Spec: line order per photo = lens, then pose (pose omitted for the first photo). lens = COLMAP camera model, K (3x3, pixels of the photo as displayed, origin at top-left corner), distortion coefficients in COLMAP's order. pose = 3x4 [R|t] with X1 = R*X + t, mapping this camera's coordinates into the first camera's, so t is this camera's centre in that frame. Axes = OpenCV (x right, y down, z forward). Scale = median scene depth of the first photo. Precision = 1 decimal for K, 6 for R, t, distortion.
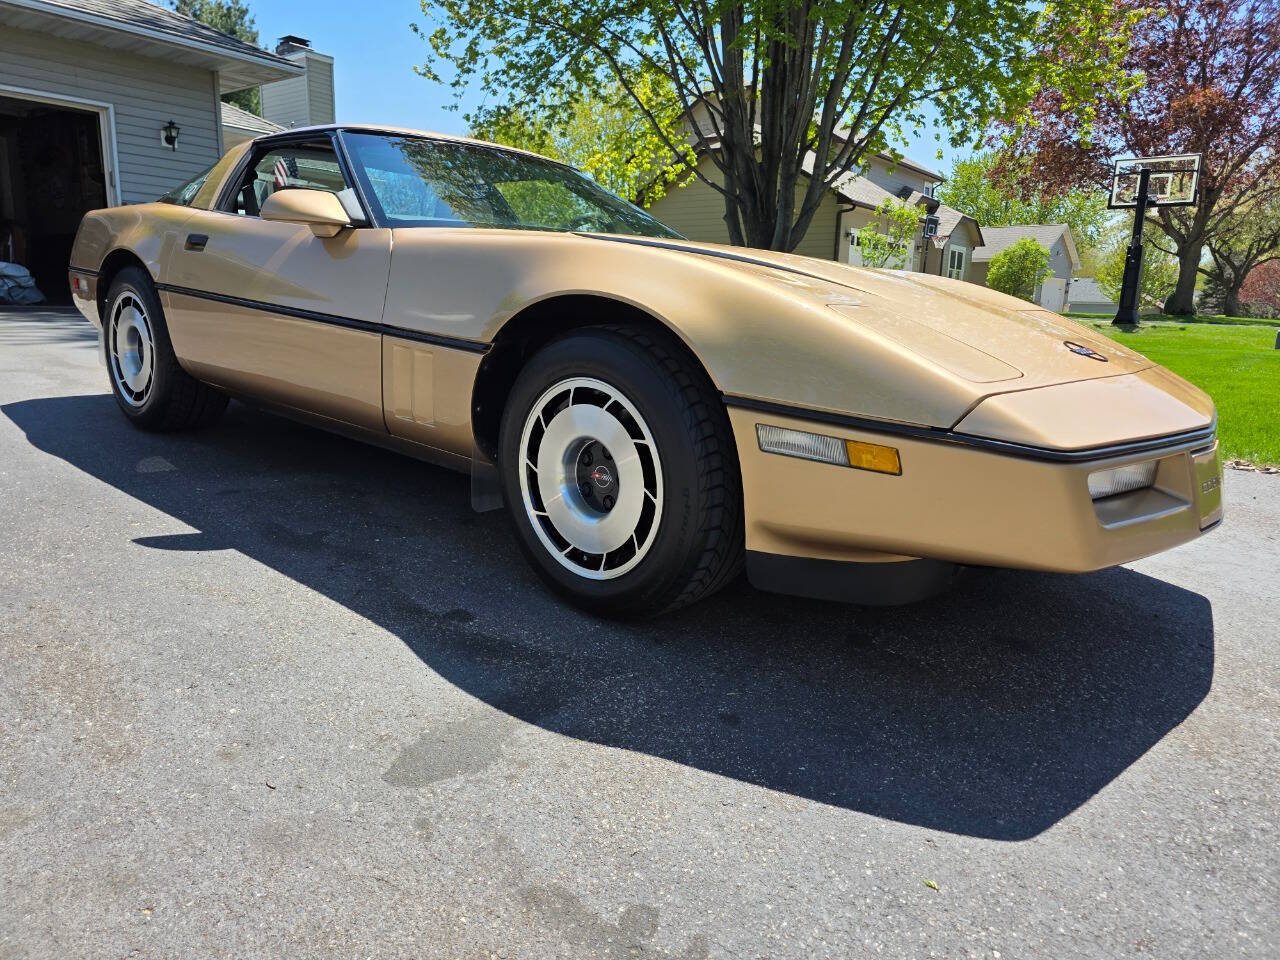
lens RADIAL K [[869.5, 0, 646.1], [0, 869.5, 475.4], [0, 0, 1]] dist [0.050672, -0.050586]
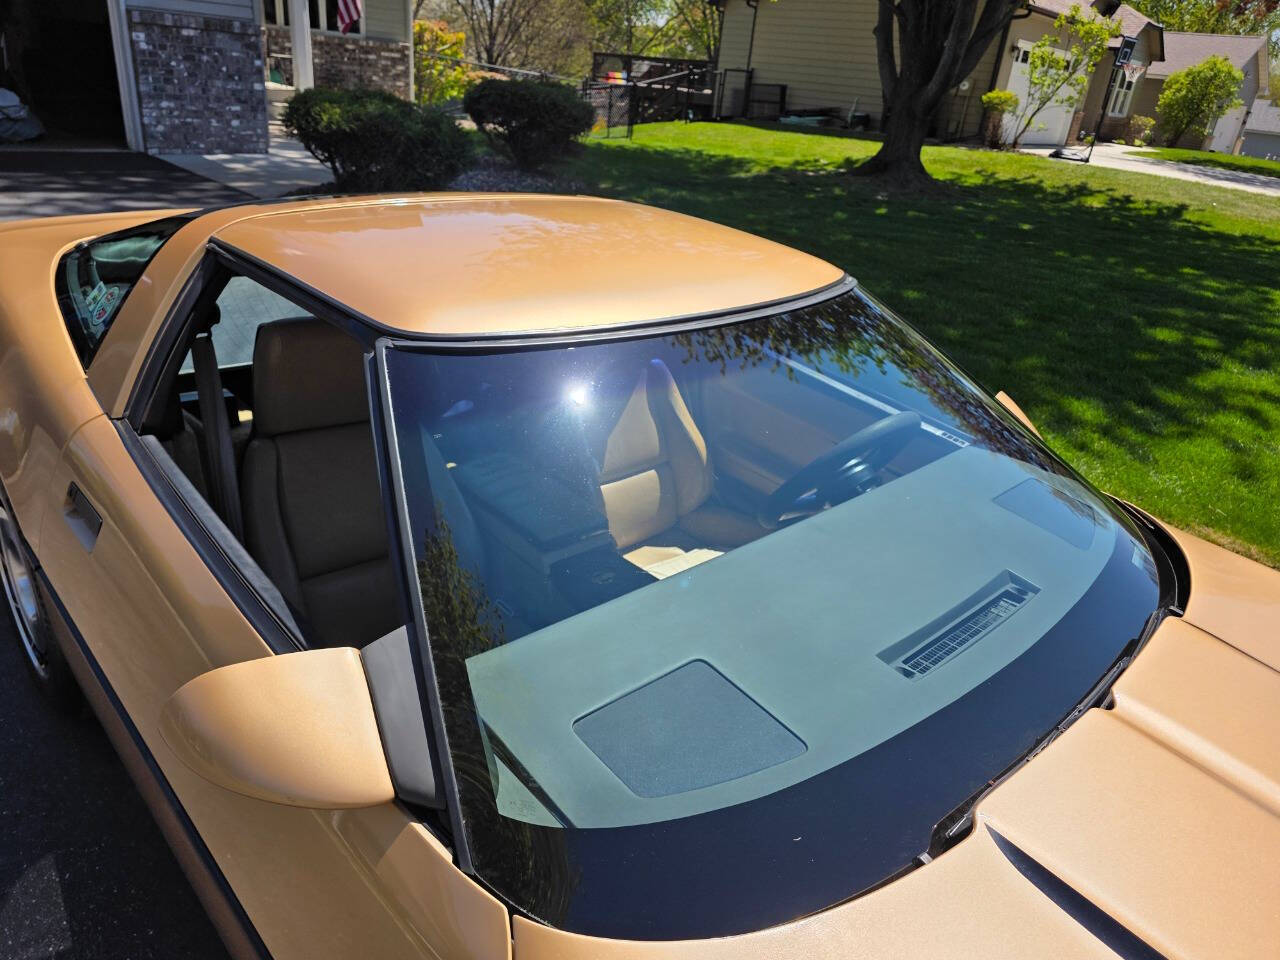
lens RADIAL K [[888.2, 0, 642.1], [0, 888.2, 485.1], [0, 0, 1]] dist [0.013208, -0.020363]
pose [[0.993352, 0.100895, -0.055421, -0.034791], [-0.084379, 0.965680, 0.245648, -0.078485], [0.078303, -0.239339, 0.967773, 0.103926]]
